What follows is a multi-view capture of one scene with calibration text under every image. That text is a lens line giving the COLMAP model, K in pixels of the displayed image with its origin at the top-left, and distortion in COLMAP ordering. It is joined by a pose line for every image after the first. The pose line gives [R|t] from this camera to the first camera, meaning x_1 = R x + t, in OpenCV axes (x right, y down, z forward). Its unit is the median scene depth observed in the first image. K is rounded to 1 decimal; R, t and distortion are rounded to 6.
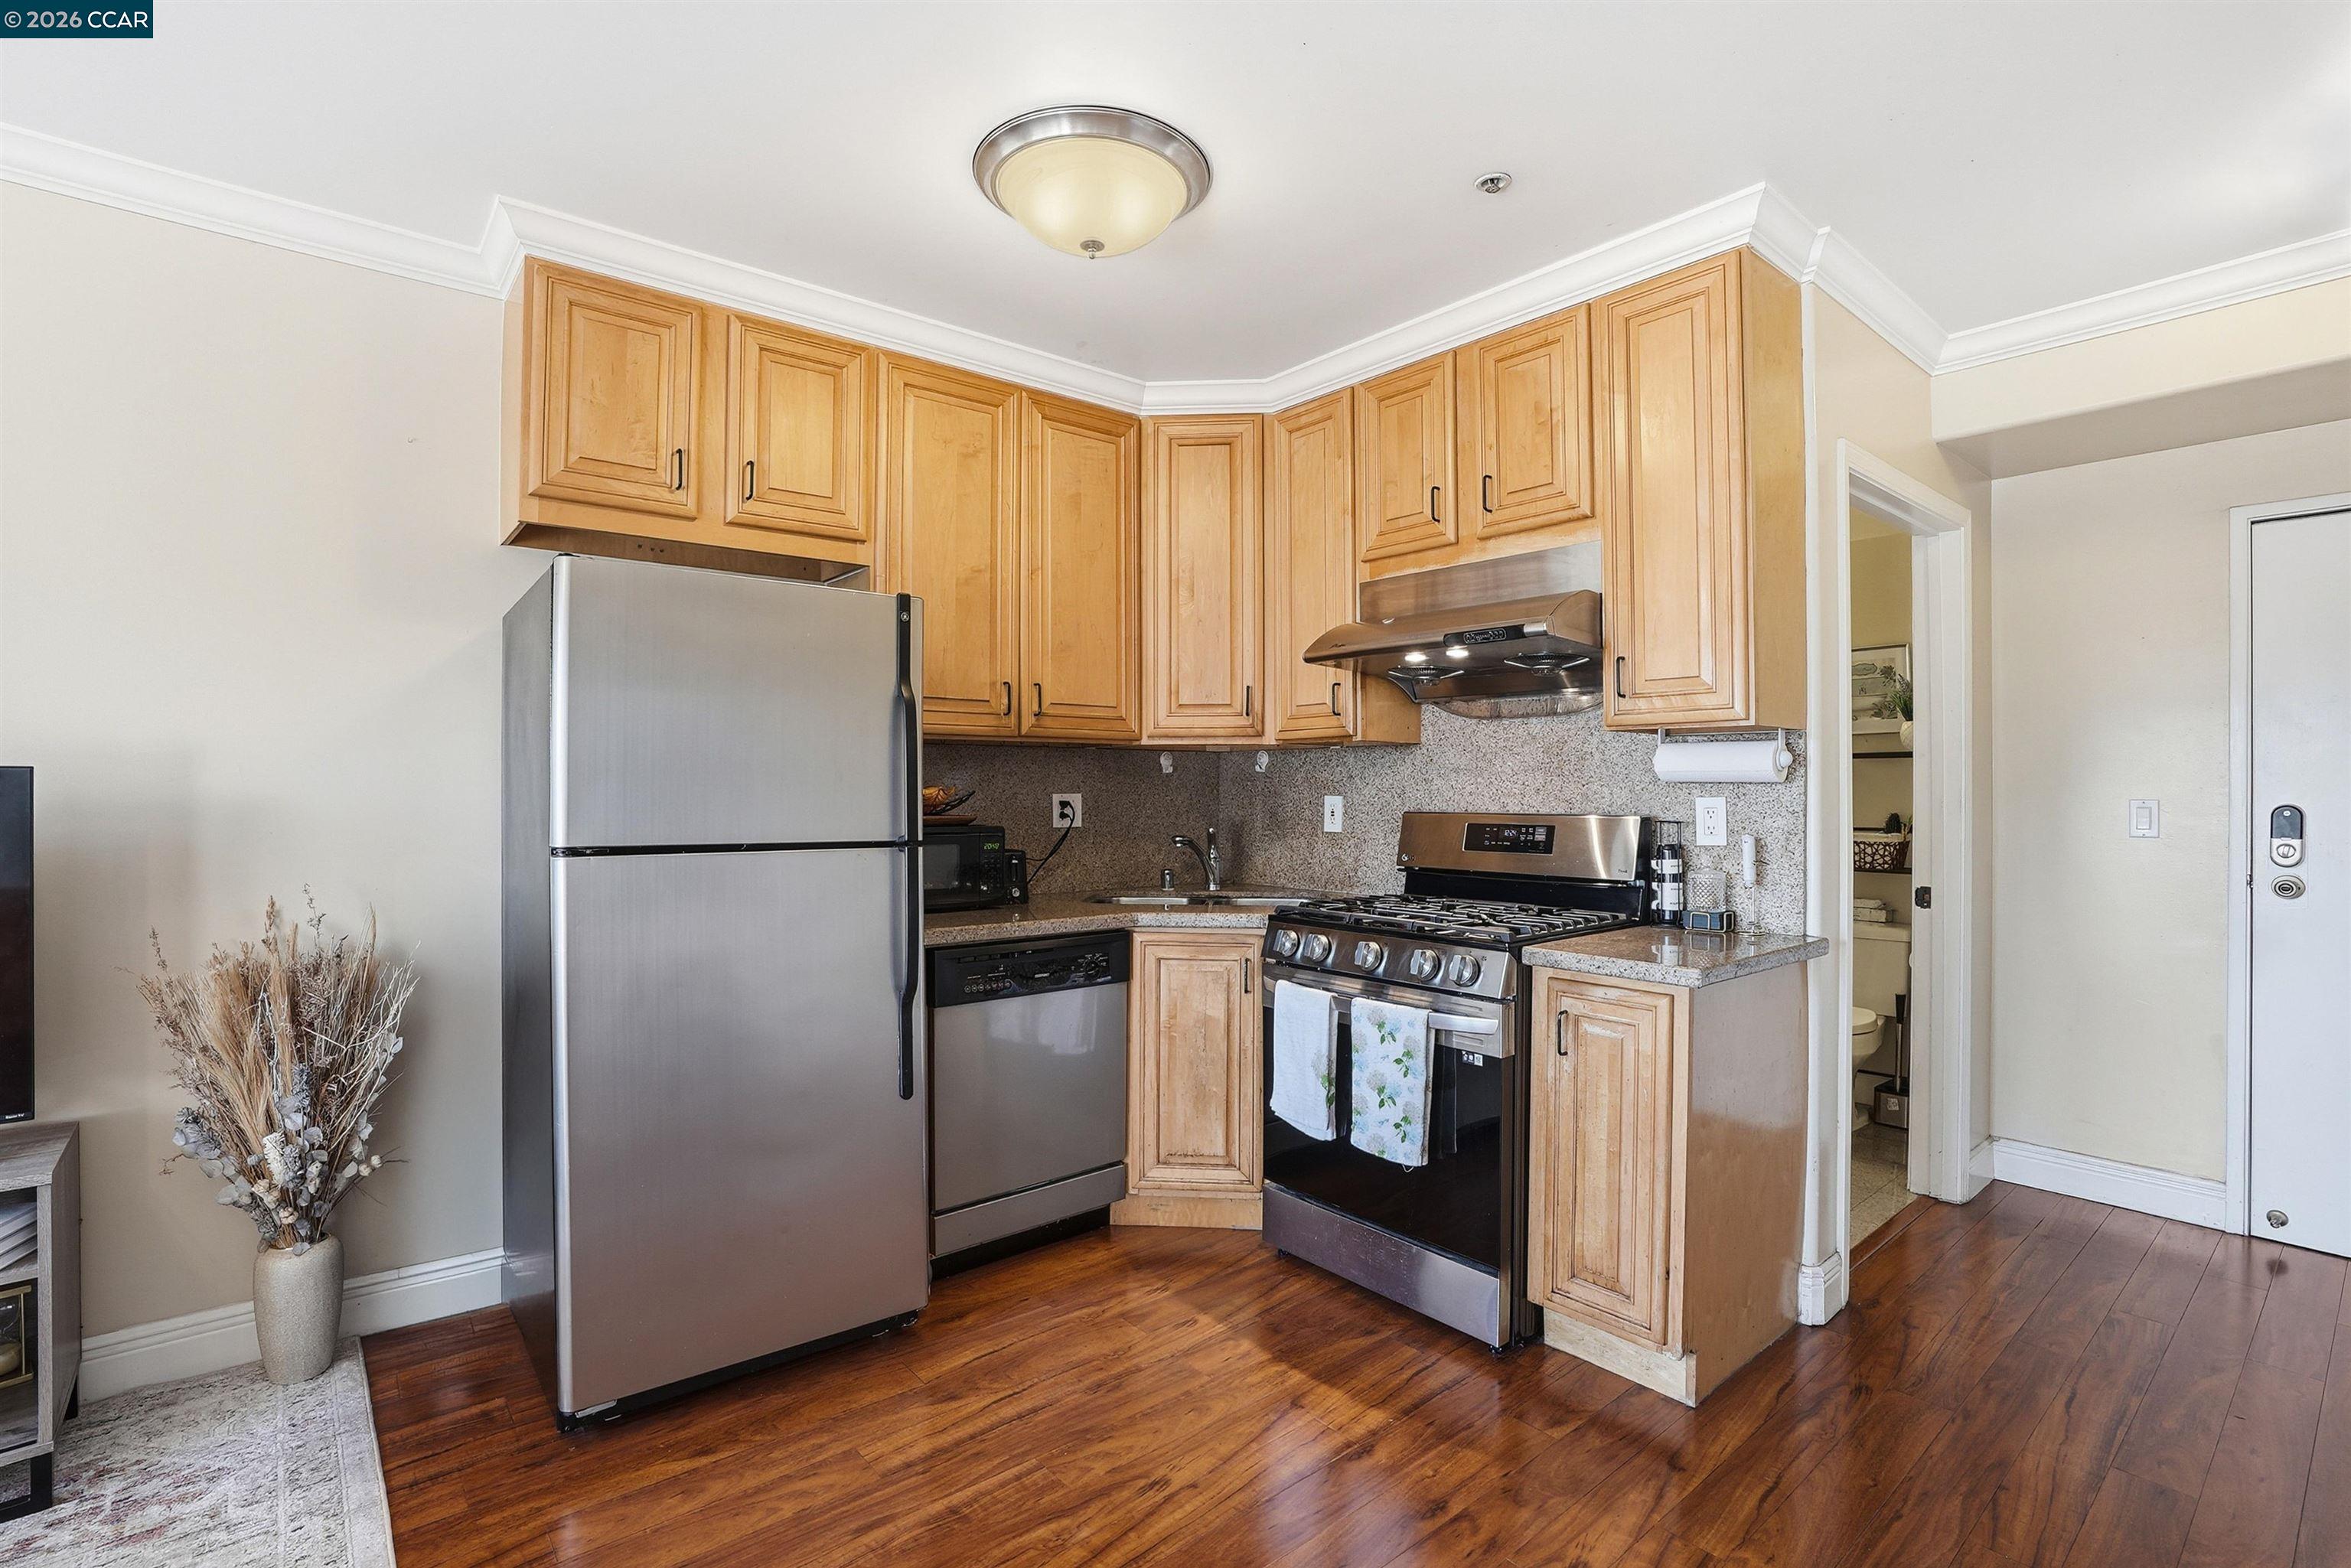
lens RADIAL K [[1103.2, 0, 1173.8], [0, 1103.2, 785.6], [0, 0, 1]] dist [-0.055151, 0.015517]
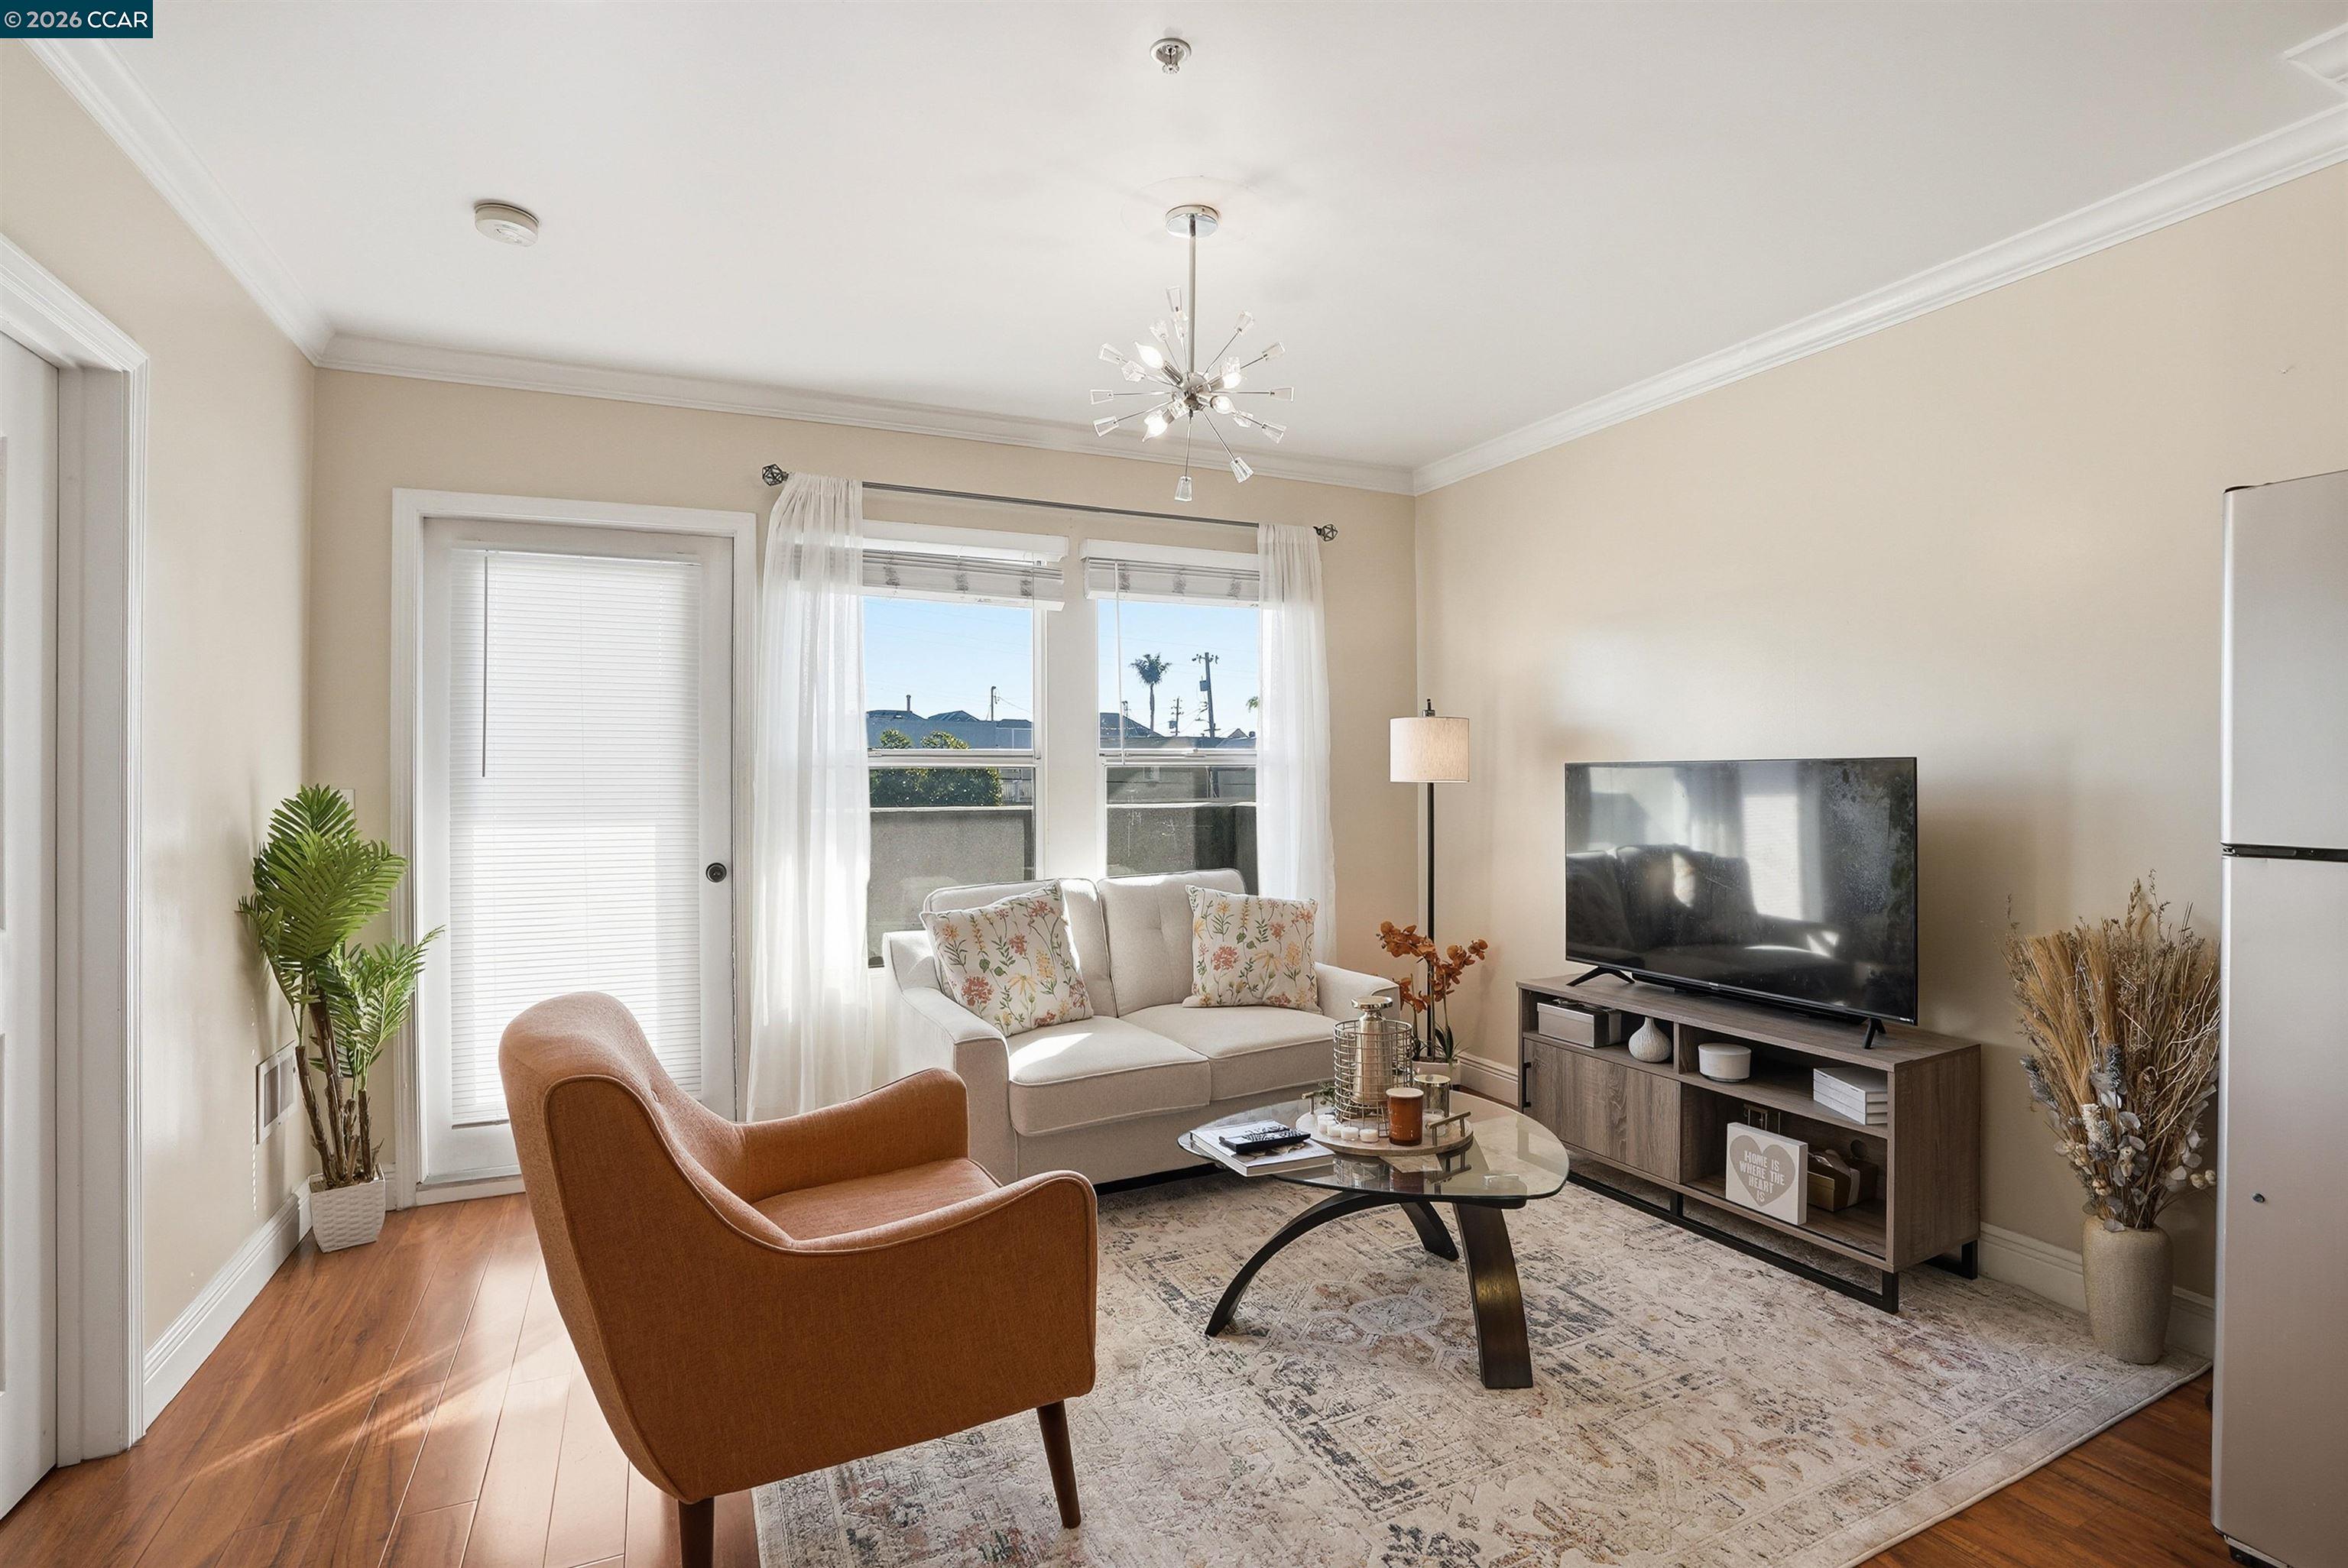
lens RADIAL K [[1101.6, 0, 1199.0], [0, 1101.6, 775.1], [0, 0, 1]] dist [-0.055151, 0.015517]
pose [[-0.256445, -0.002310, -0.966556, 0.301639], [0.000185, 0.999997, -0.002439, 0.004330], [0.966559, -0.000804, -0.256443, 0.321719]]
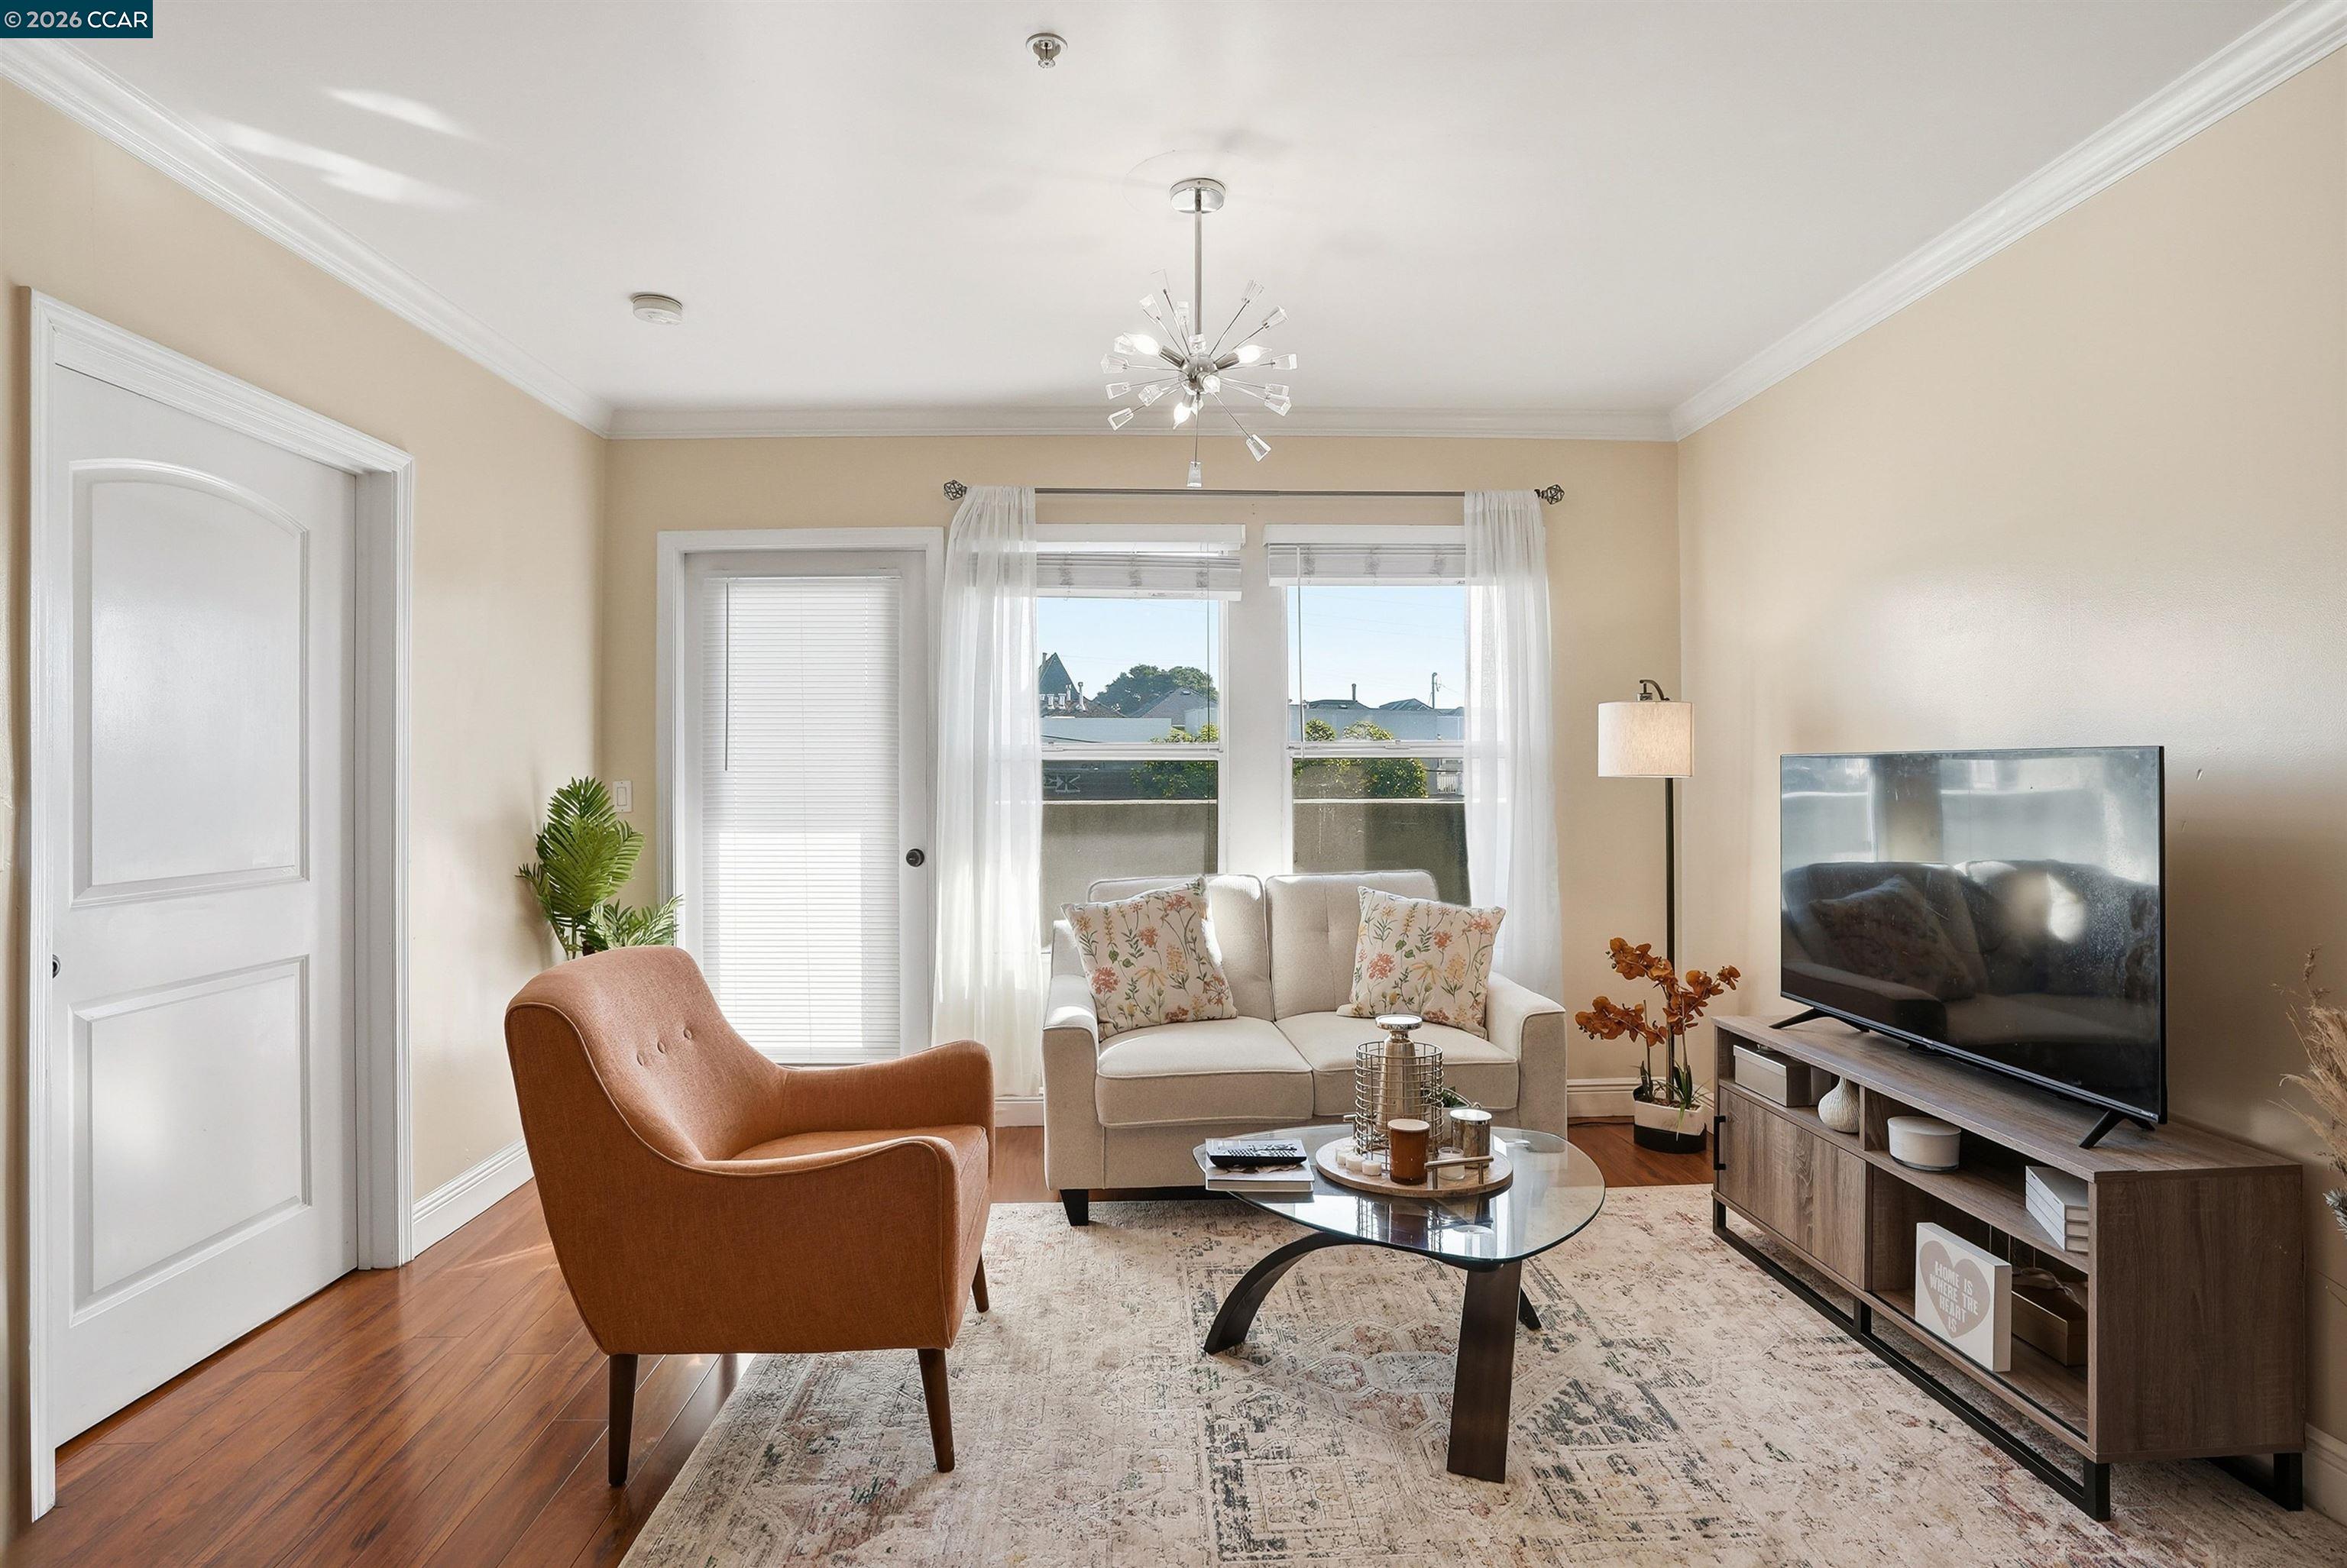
lens RADIAL K [[1147.8, 0, 1153.8], [0, 1147.8, 770.5], [0, 0, 1]] dist [-0.044816, 0.010658]
pose [[-0.625948, 0.001102, -0.779864, 0.166539], [-0.000177, 0.999999, 0.001555, 0.000901], [0.779865, 0.001111, -0.625947, 0.619525]]
